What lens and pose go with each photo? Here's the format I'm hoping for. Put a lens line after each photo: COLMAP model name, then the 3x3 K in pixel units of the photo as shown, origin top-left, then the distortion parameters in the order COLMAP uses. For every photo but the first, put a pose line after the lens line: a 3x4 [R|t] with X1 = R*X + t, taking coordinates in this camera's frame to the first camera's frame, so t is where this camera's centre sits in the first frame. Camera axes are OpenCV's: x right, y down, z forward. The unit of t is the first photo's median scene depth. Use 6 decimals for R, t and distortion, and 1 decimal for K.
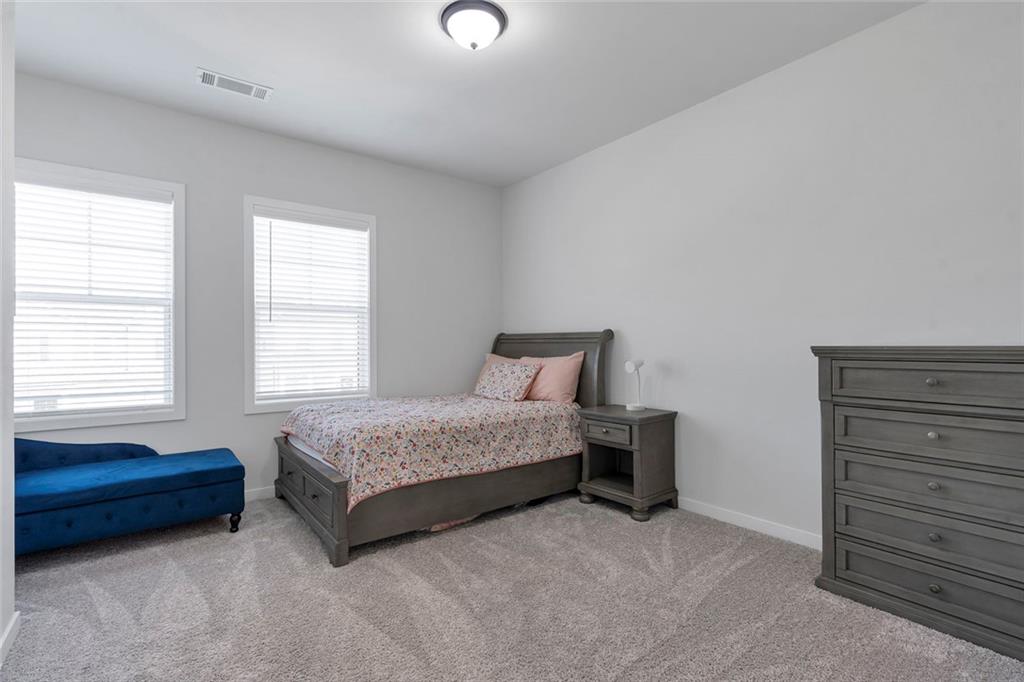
lens RADIAL K [[487.0, 0, 507.8], [0, 487.0, 337.3], [0, 0, 1]] dist [0.001626, 0.000041]
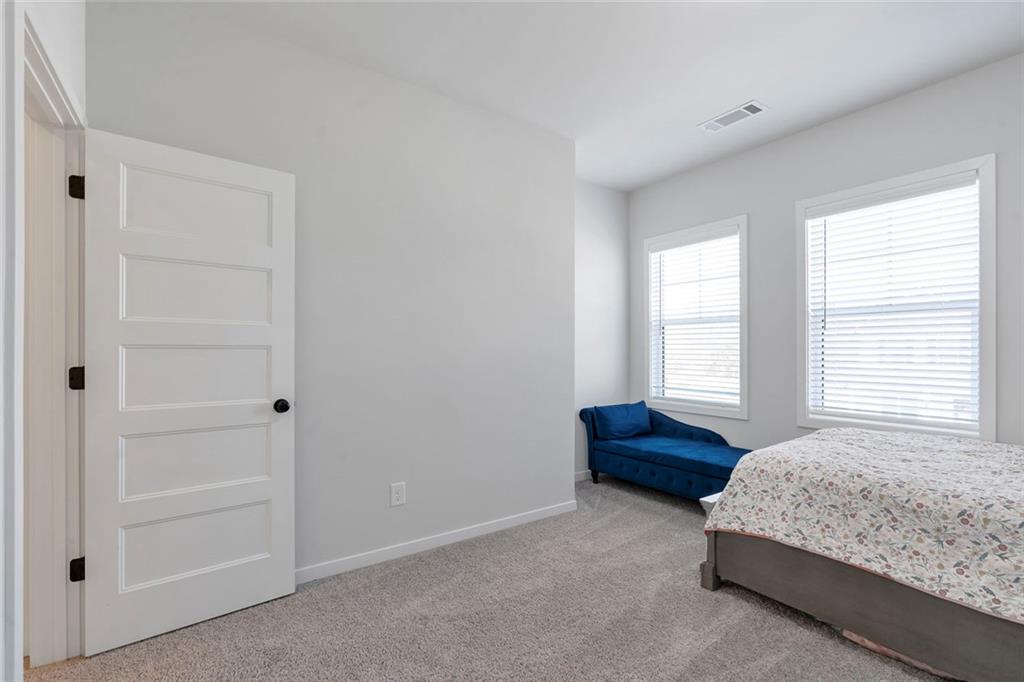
lens RADIAL K [[466.1, 0, 511.7], [0, 466.1, 346.9], [0, 0, 1]] dist [-0.001285, -0.000403]
pose [[-0.044245, -0.002934, -0.999016, 0.489063], [0.016889, 0.999851, -0.003684, -0.009018], [0.998878, -0.017036, -0.044189, 0.544842]]
